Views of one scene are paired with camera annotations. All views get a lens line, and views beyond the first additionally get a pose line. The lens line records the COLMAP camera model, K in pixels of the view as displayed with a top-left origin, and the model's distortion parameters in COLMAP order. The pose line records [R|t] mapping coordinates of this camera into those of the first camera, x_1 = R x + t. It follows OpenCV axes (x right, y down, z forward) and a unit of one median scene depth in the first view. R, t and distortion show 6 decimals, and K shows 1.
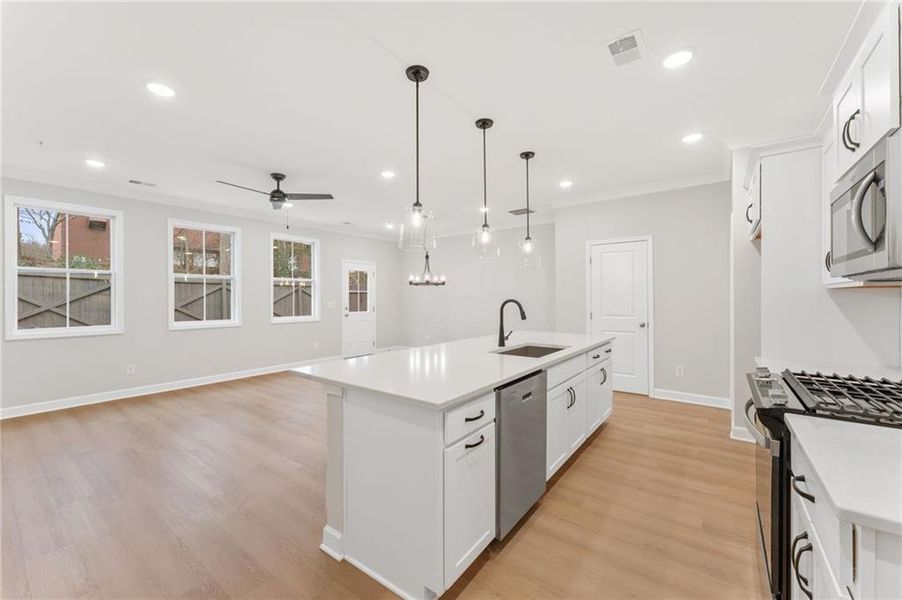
lens RADIAL K [[362.0, 0, 445.2], [0, 362.0, 297.2], [0, 0, 1]] dist [0.006957, 0.000177]
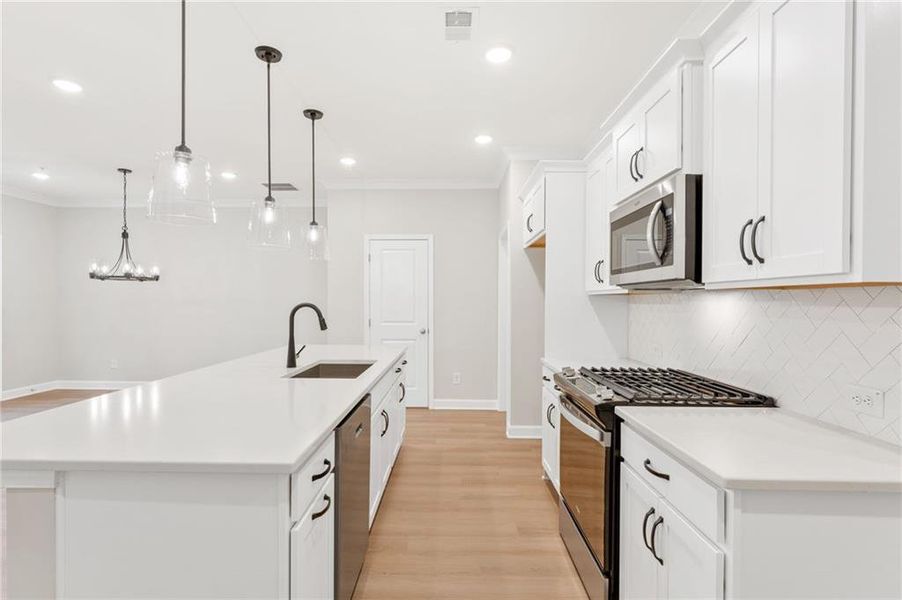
lens RADIAL K [[447.8, 0, 445.0], [0, 447.8, 303.0], [0, 0, 1]] dist [0.000188, -0.000127]
pose [[0.807155, 0.004246, 0.590325, -0.132680], [-0.007545, 0.999967, 0.003123, 0.001023], [-0.590292, -0.006975, 0.807160, 0.092825]]
